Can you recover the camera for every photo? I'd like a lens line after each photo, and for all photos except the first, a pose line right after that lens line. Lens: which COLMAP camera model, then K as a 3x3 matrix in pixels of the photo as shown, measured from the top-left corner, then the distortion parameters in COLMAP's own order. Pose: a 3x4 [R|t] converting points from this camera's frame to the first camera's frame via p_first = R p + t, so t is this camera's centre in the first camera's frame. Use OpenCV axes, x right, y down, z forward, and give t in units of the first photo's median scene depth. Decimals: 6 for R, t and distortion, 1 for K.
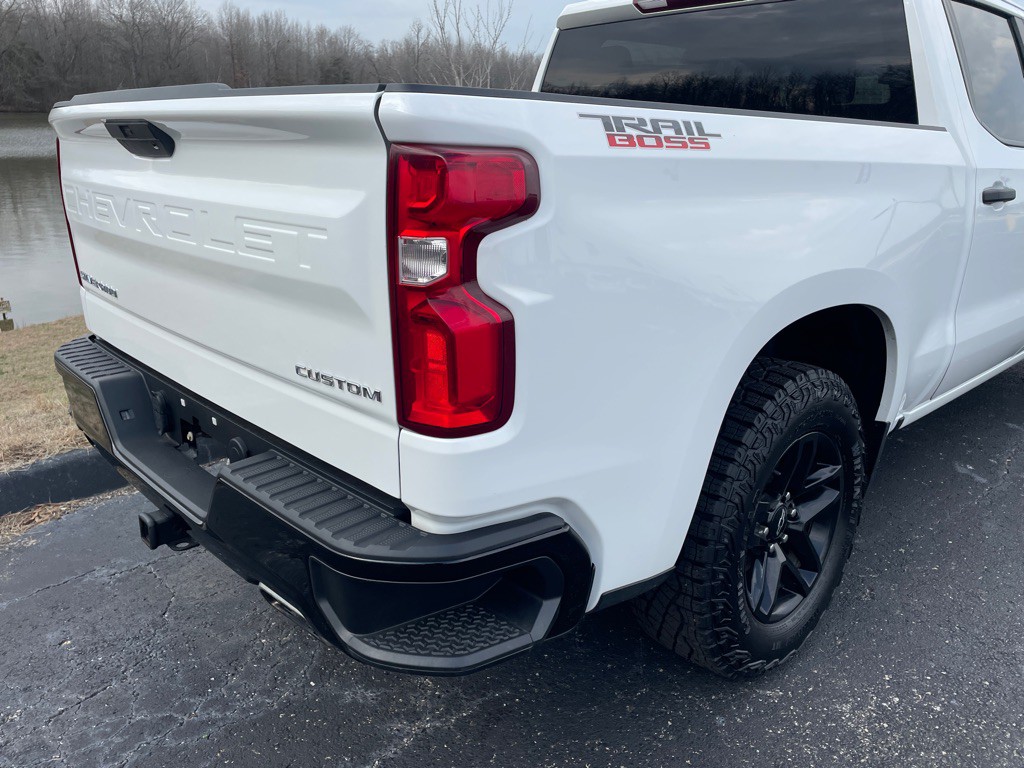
lens RADIAL K [[765.2, 0, 514.7], [0, 765.2, 385.5], [0, 0, 1]] dist [0.090974, -0.113738]
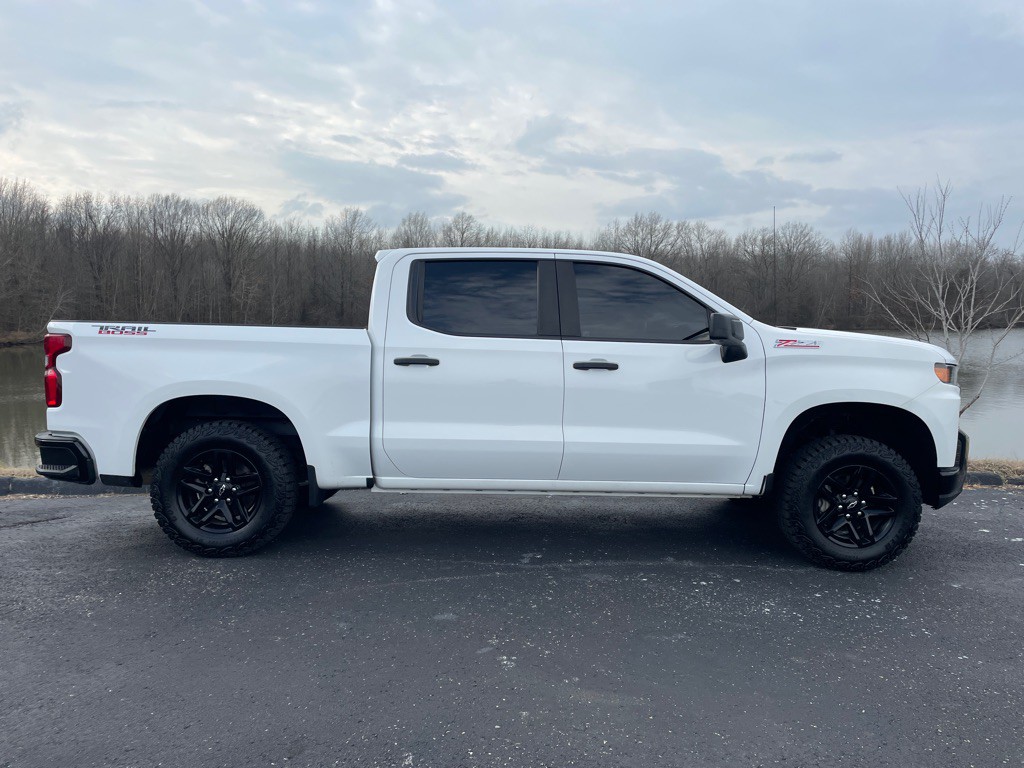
lens RADIAL K [[769.0, 0, 516.6], [0, 769.0, 397.2], [0, 0, 1]] dist [0.090916, -0.114436]
pose [[0.728484, 0.037086, -0.684058, 3.655341], [-0.204628, 0.964727, -0.165616, 0.162214], [0.653788, 0.260626, 0.710377, -0.212055]]
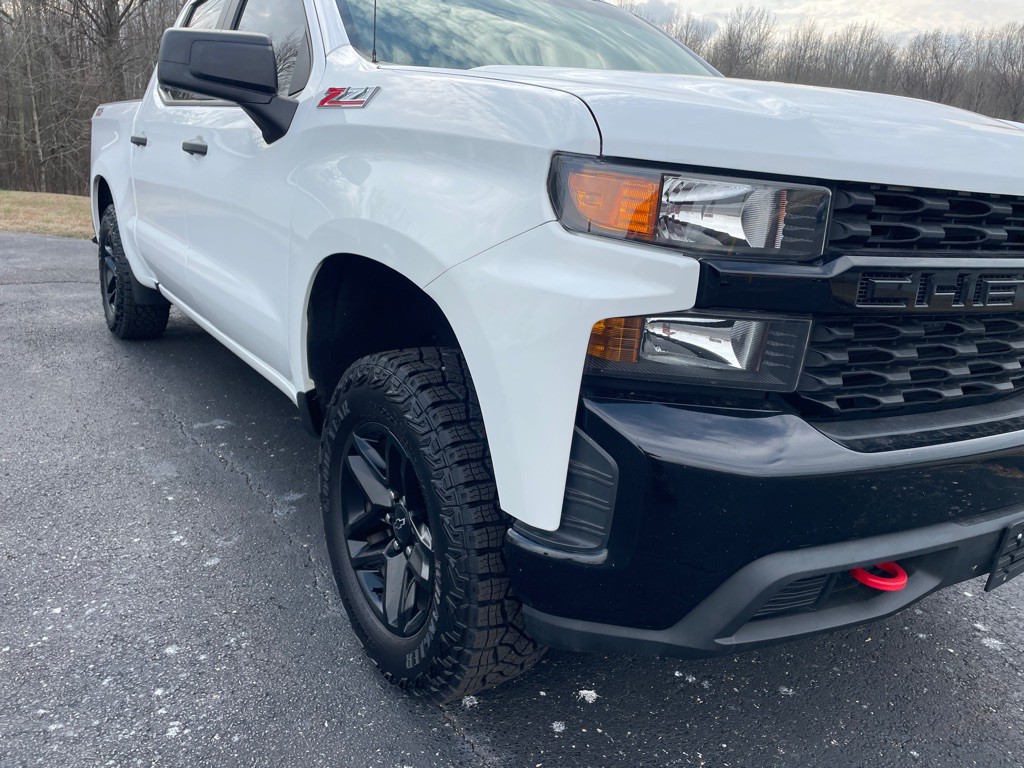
lens RADIAL K [[768.2, 0, 515.7], [0, 768.2, 377.3], [0, 0, 1]] dist [0.090324, -0.111344]
pose [[-0.152681, 0.234783, -0.959982, 3.604350], [-0.354846, 0.893572, 0.274978, -0.894510], [0.922374, 0.382629, -0.053120, 3.390351]]
